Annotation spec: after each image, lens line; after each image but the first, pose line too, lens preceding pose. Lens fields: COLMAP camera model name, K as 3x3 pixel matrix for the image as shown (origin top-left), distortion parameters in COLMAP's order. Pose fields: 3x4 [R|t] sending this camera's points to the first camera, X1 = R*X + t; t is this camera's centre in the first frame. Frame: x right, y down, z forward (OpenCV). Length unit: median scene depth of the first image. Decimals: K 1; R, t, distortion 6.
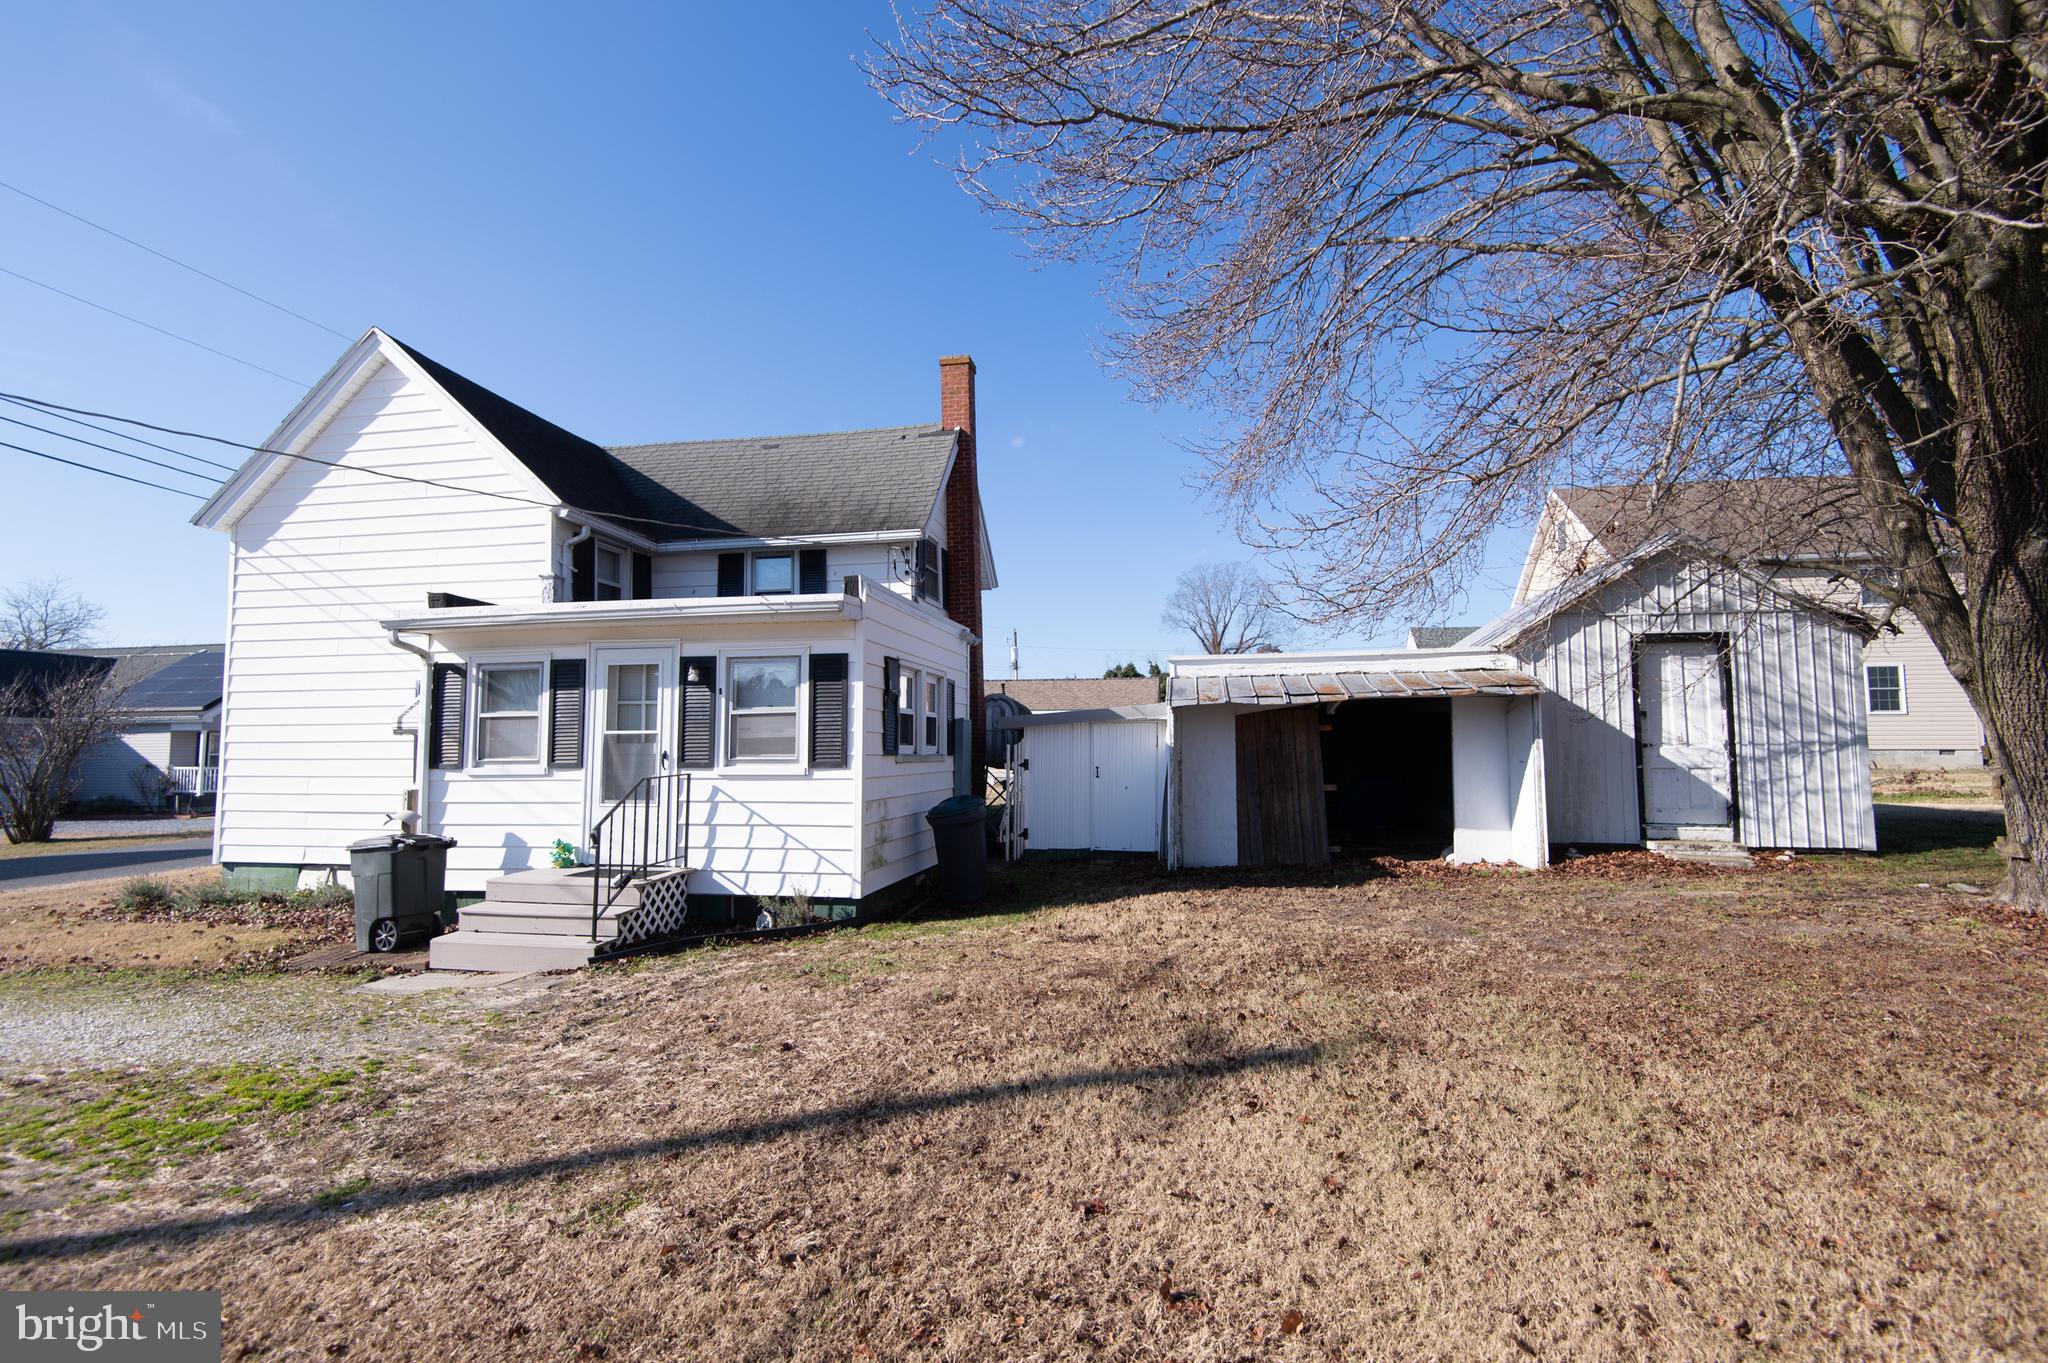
lens RADIAL K [[933.1, 0, 1025.7], [0, 933.1, 678.0], [0, 0, 1]] dist [0.047077, -0.028713]
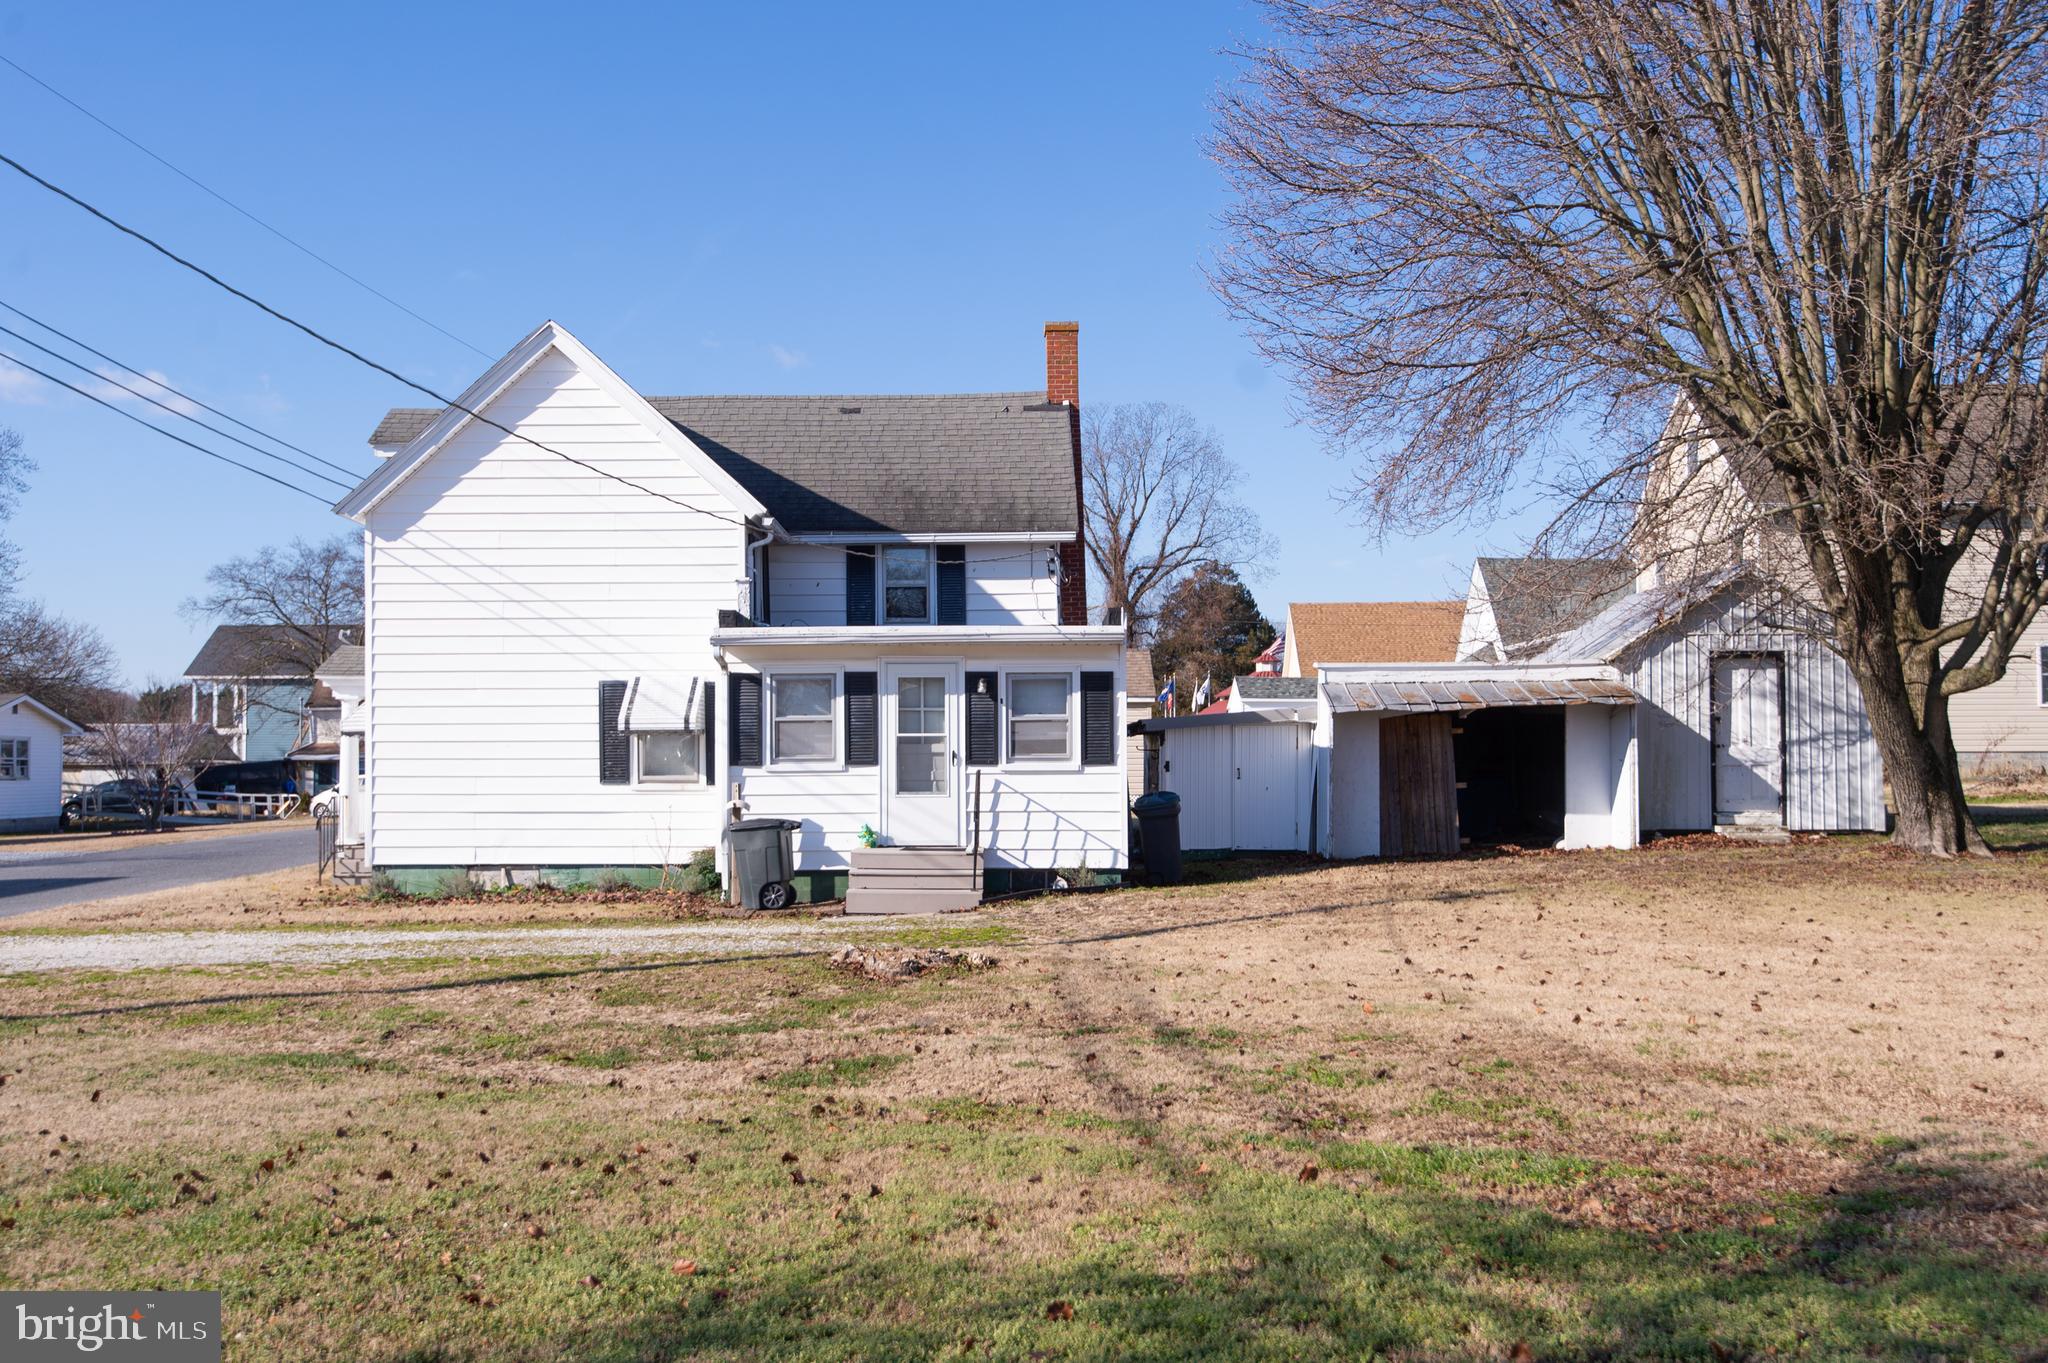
lens RADIAL K [[2000.2, 0, 1024.0], [0, 2000.2, 681.5], [0, 0, 1]] dist [0.038007, -0.008892]
pose [[0.982852, 0.006306, 0.184287, -0.660975], [-0.013602, 0.999172, 0.038351, -0.093856], [-0.183892, -0.040200, 0.982124, -1.303496]]
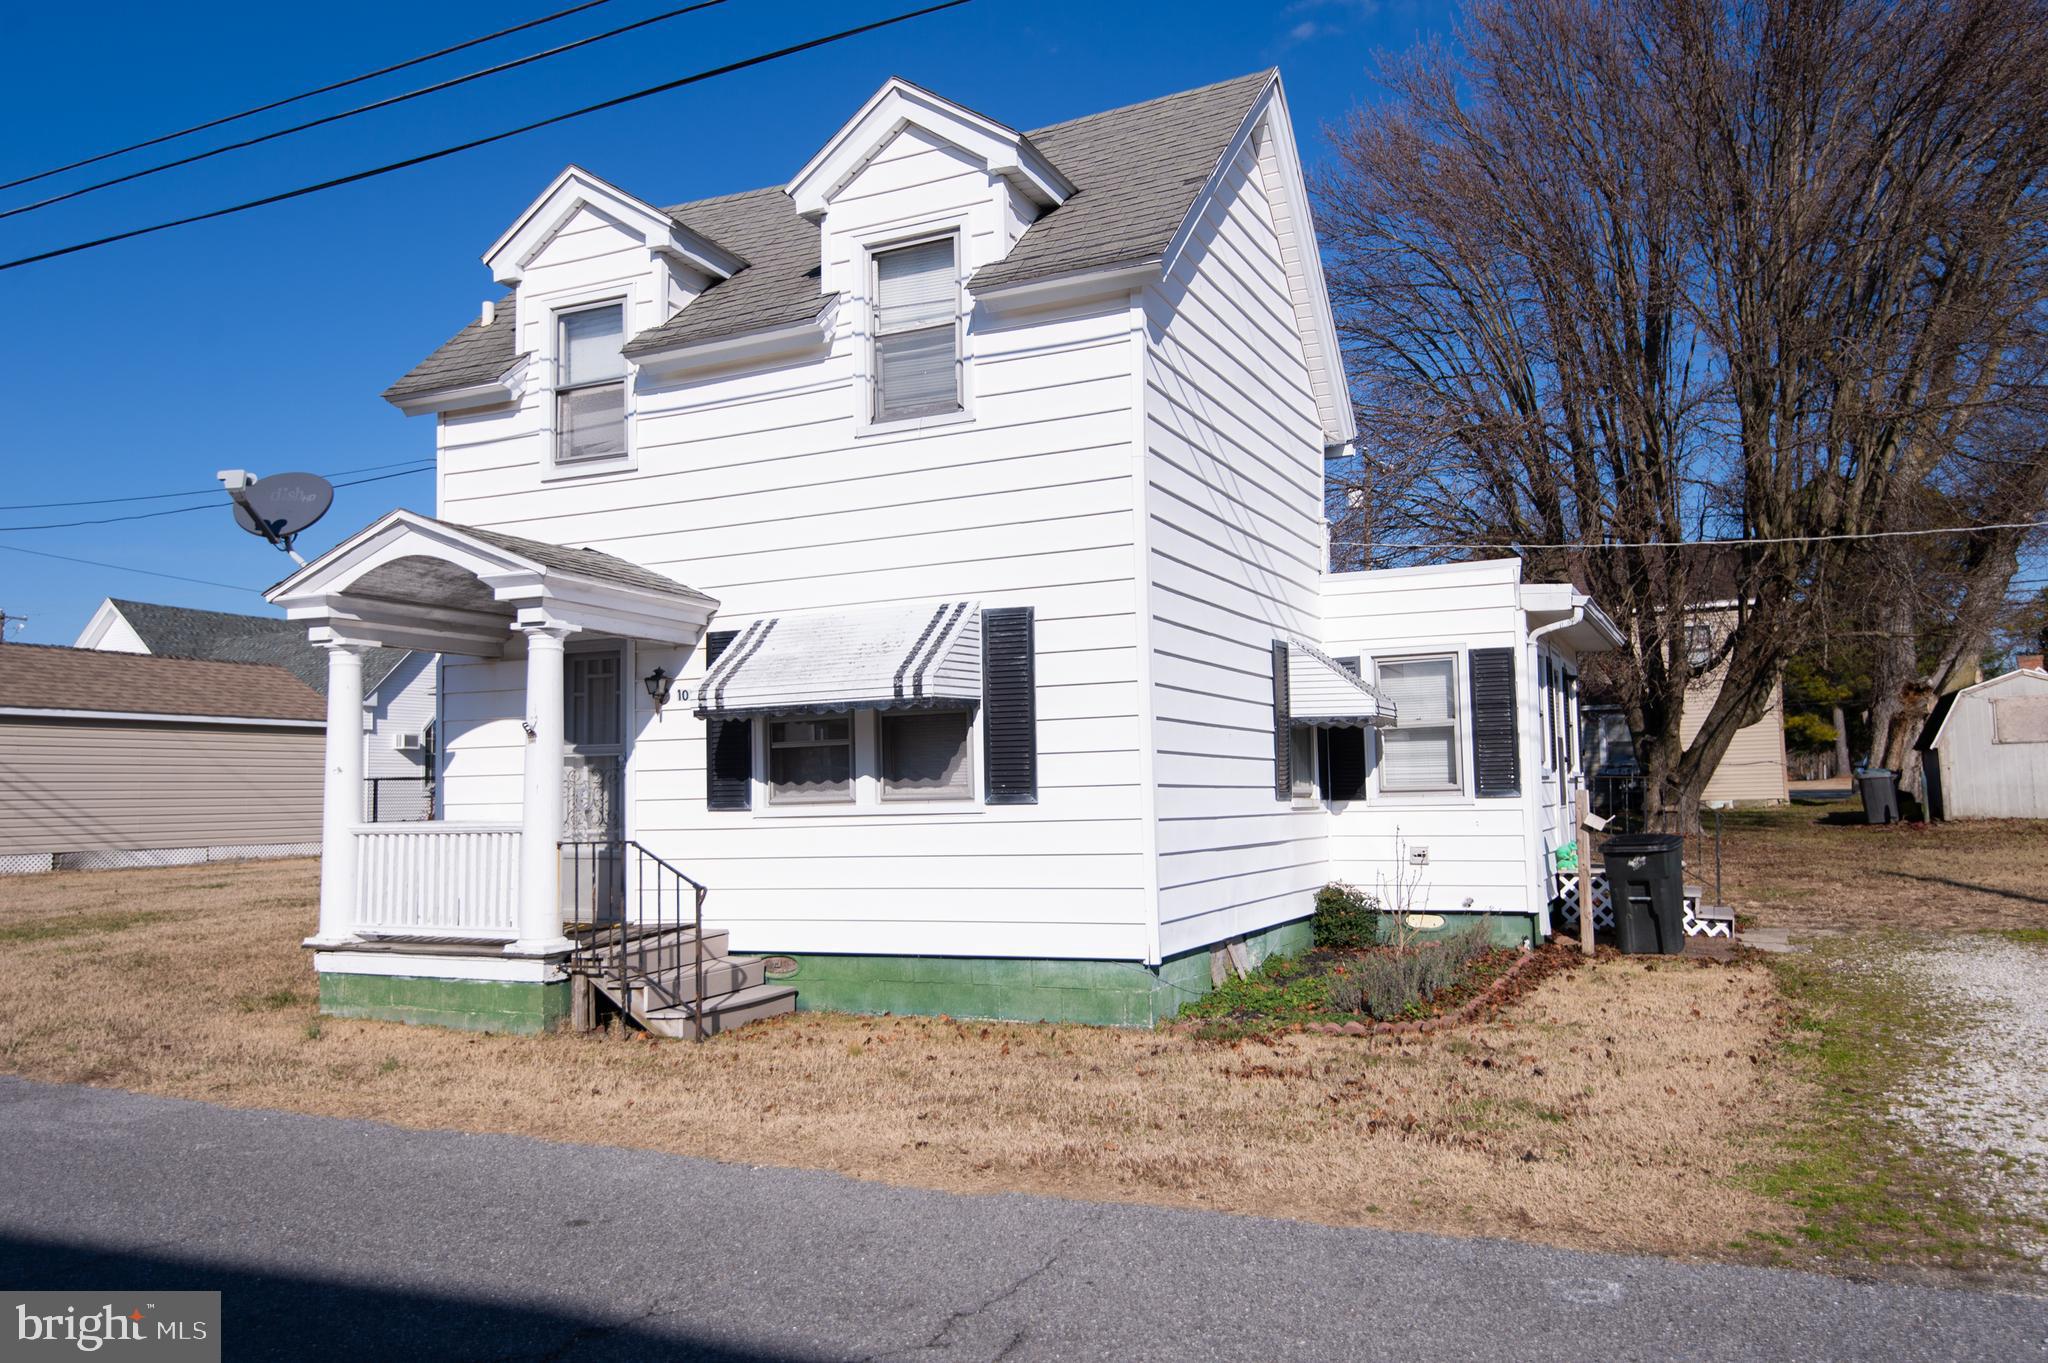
lens RADIAL K [[1504.3, 0, 1024.0], [0, 1504.3, 681.5], [0, 0, 1]] dist [0.030525, -0.003818]
pose [[0.234161, 0.074983, 0.969302, -1.883367], [-0.059491, 0.996258, -0.062697, 0.118762], [-0.970376, -0.042983, 0.237746, 1.024758]]
